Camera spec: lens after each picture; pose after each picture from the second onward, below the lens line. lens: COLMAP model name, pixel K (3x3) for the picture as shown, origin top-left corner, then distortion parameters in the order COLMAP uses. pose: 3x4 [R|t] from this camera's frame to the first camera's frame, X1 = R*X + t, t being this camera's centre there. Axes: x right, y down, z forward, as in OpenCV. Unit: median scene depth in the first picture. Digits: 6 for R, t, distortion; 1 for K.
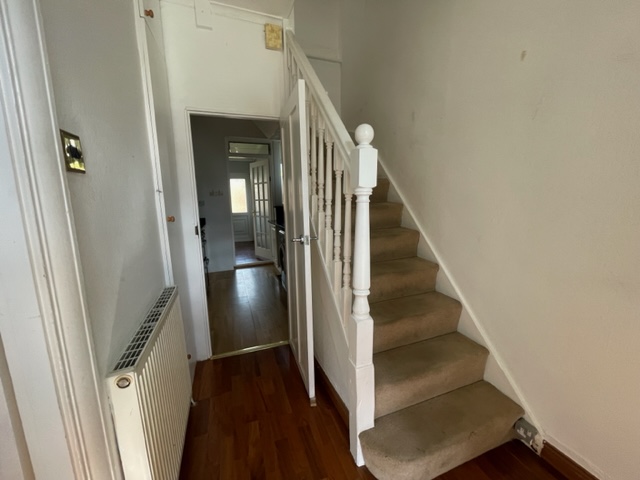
lens RADIAL K [[263.2, 0, 321.2], [0, 263.2, 243.4], [0, 0, 1]] dist [0.001074, 0.000466]
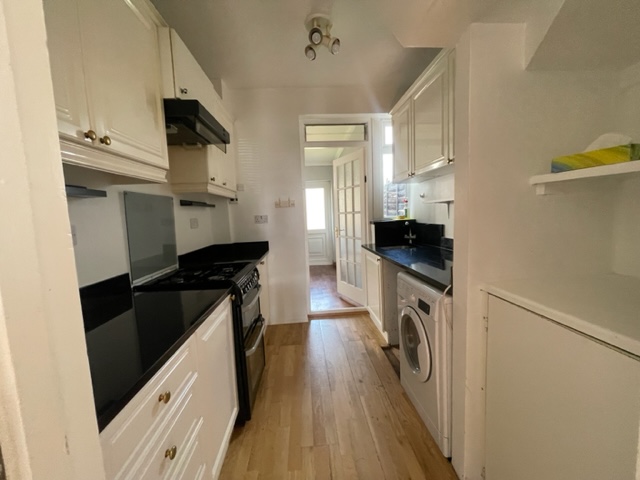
lens RADIAL K [[263.2, 0, 322.2], [0, 263.2, 237.0], [0, 0, 1]] dist [0.001074, 0.000466]
pose [[0.964507, 0.001537, -0.264054, -0.119393], [-0.020684, 0.997350, -0.069747, -0.056298], [0.263248, 0.072733, 0.961983, 0.351829]]
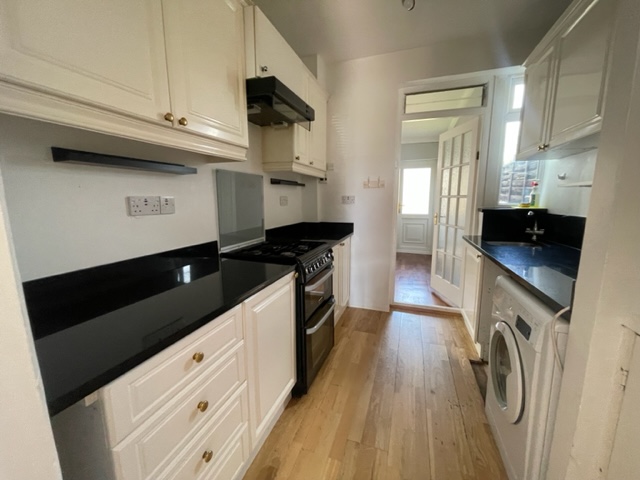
lens RADIAL K [[263.2, 0, 320.0], [0, 263.2, 237.4], [0, 0, 1]] dist [0.001074, 0.000466]
pose [[0.780320, 0.108882, -0.615829, -0.094312], [-0.116682, 0.992783, 0.027681, -0.061194], [0.614399, 0.050256, 0.787393, 0.390512]]
